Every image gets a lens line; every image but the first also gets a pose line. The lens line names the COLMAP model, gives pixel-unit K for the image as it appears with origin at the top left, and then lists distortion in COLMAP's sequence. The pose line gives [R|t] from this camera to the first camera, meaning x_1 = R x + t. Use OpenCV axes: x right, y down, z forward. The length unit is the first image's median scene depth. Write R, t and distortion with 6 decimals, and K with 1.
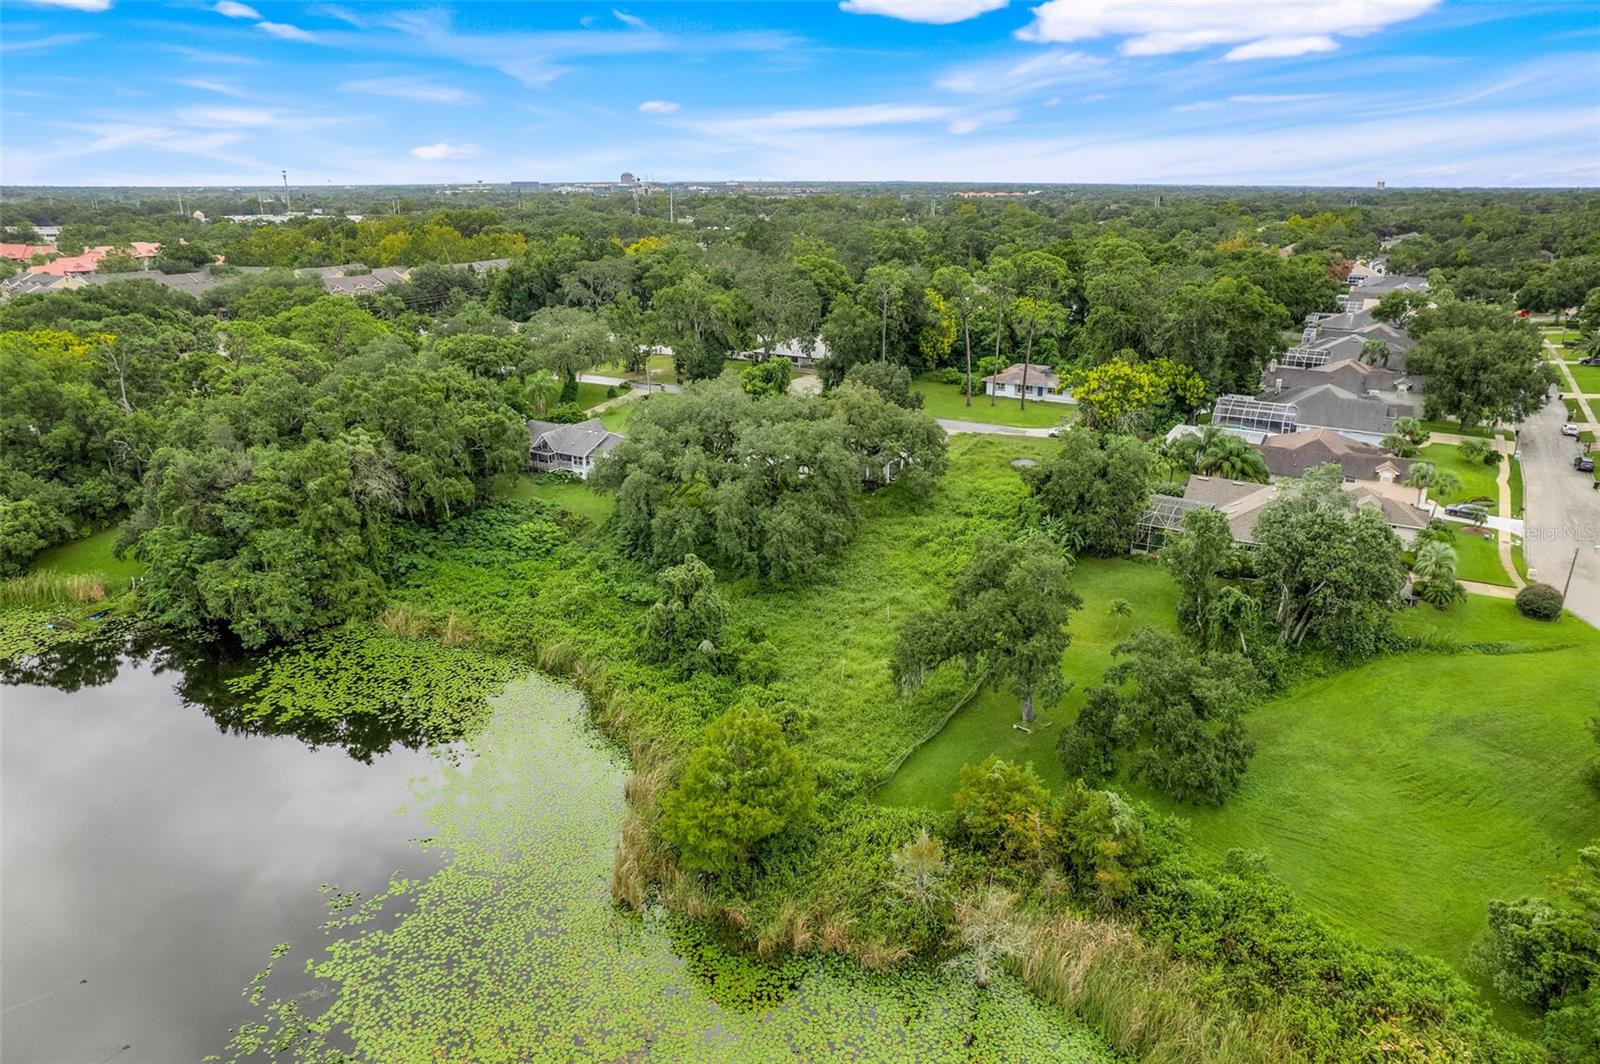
lens RADIAL K [[1044.6, 0, 804.0], [0, 1044.6, 534.4], [0, 0, 1]] dist [-0.068869, 0.070407]
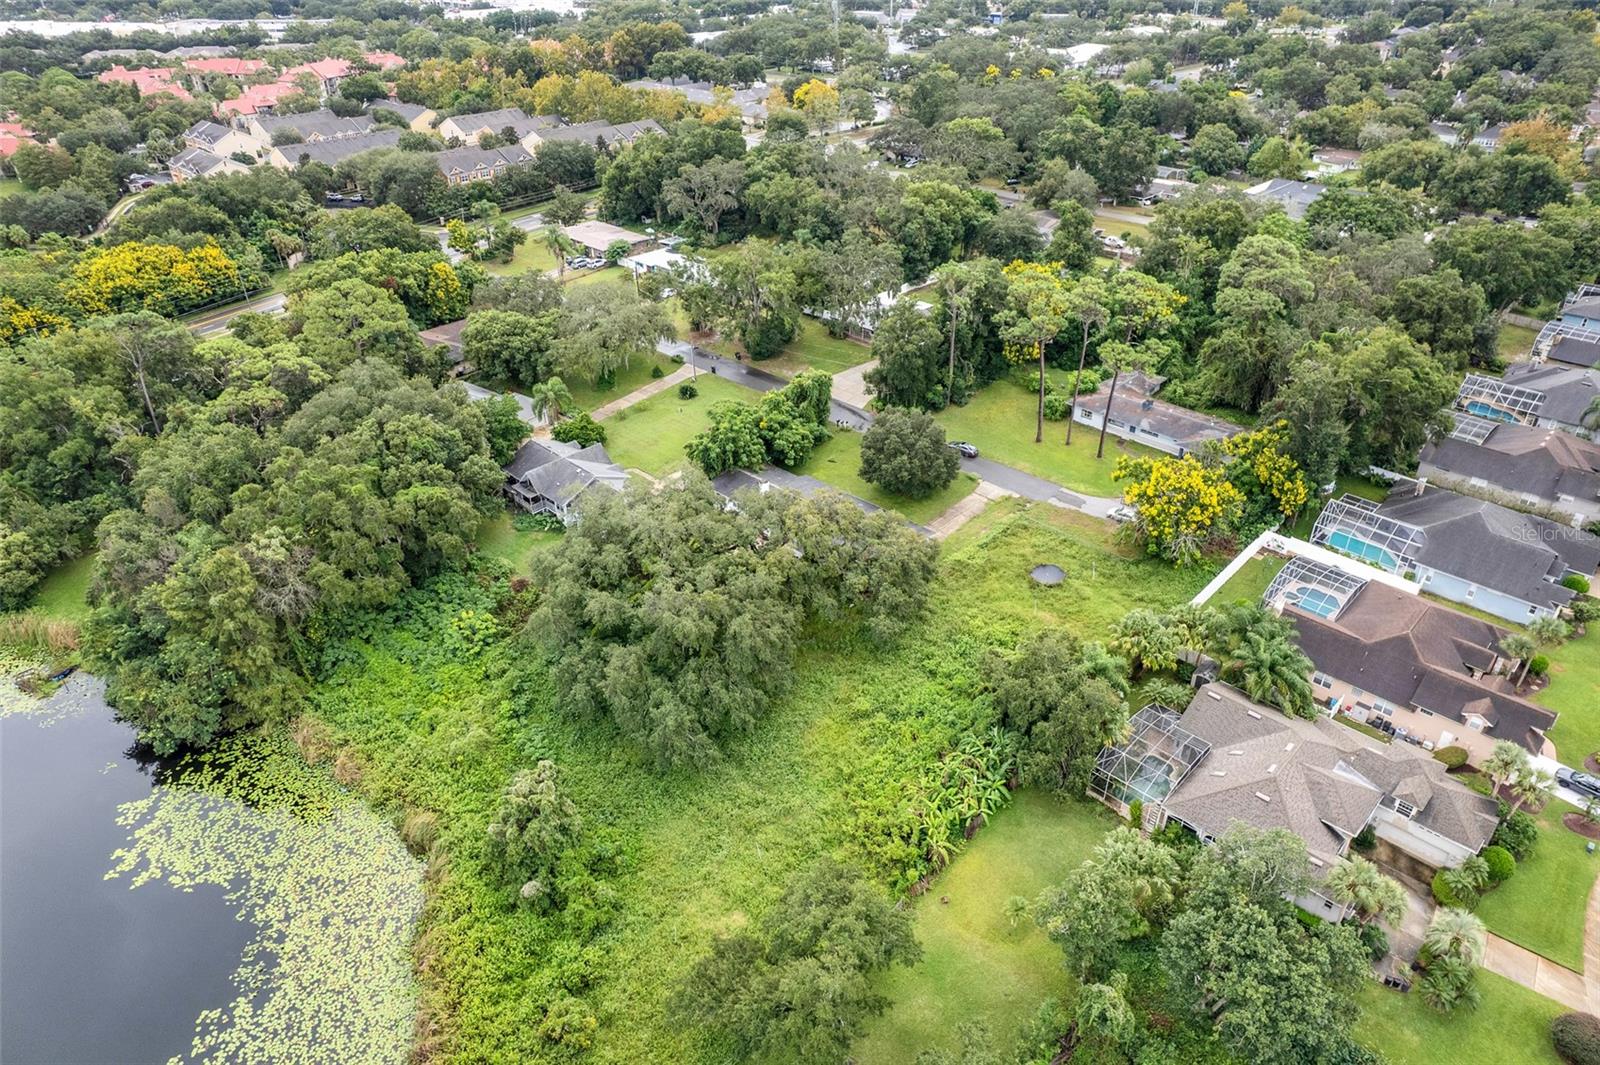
lens RADIAL K [[1044.6, 0, 804.0], [0, 1044.6, 534.9], [0, 0, 1]] dist [-0.068869, 0.070407]
pose [[0.970733, 0.119527, -0.208305, 0.226576], [-0.071508, 0.971865, 0.224423, -0.323133], [0.229269, -0.202960, 0.951968, 0.195490]]
